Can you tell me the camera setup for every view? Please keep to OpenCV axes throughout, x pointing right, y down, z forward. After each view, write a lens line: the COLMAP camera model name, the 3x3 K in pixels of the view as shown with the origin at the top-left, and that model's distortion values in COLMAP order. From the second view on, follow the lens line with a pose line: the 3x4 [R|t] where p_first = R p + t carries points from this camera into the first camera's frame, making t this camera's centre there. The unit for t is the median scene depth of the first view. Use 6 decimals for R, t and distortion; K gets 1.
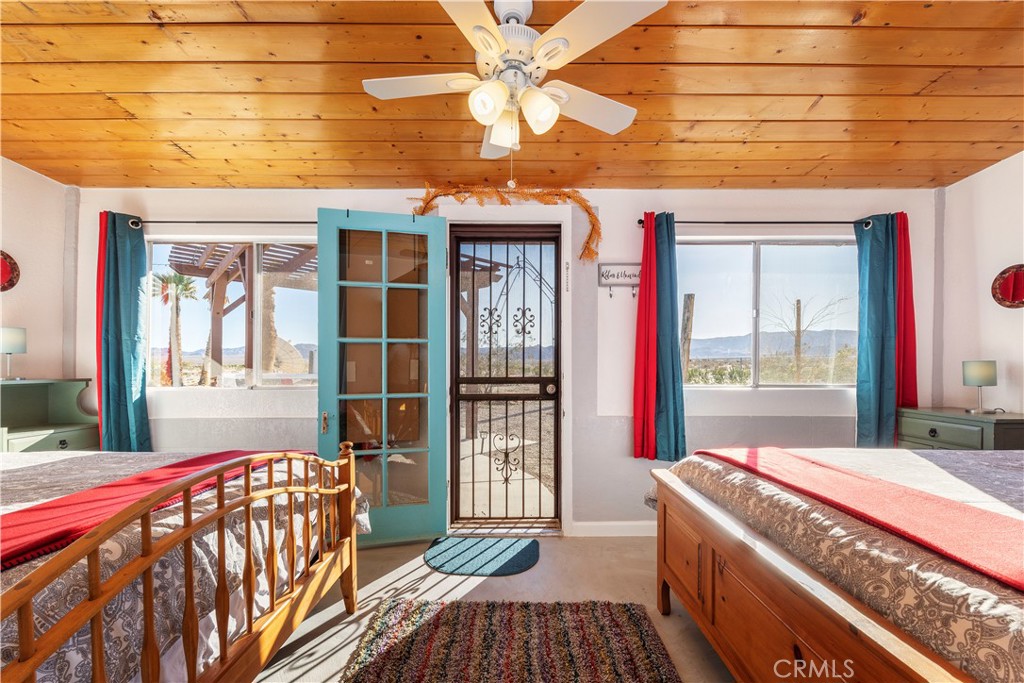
lens RADIAL K [[405.2, 0, 549.1], [0, 405.2, 361.3], [0, 0, 1]] dist [0.007177, -0.003334]
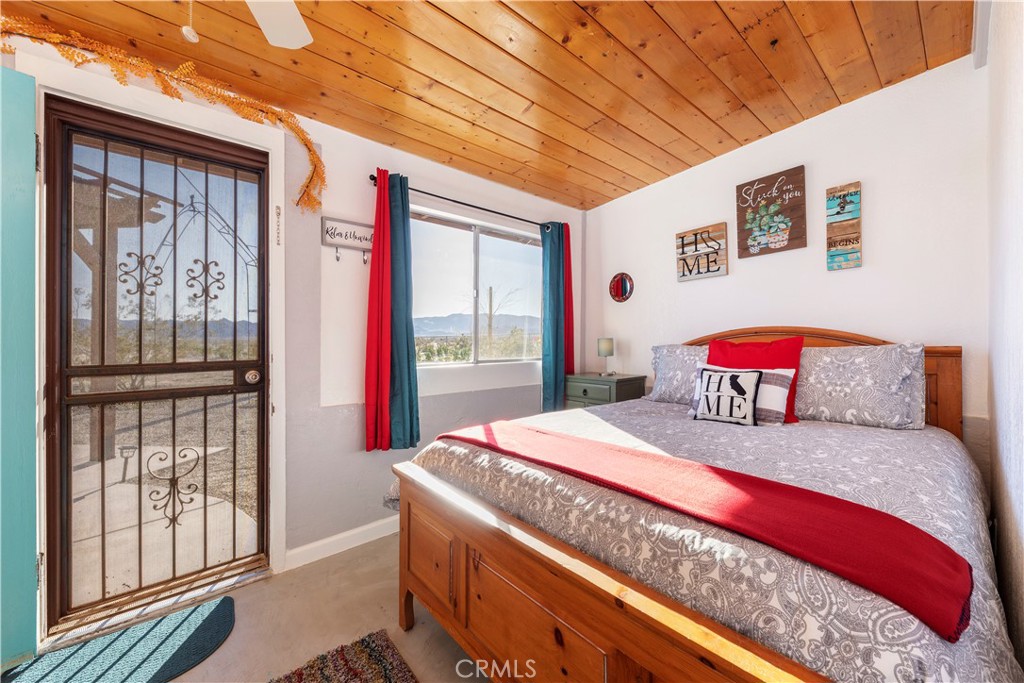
lens RADIAL K [[381.3, 0, 485.9], [0, 381.3, 337.8], [0, 0, 1]] dist [0.005028, -0.003278]
pose [[0.832740, -0.000301, 0.553665, -0.029239], [0.003436, 0.999983, -0.004624, 0.003223], [-0.553654, 0.005753, 0.832727, 0.227014]]
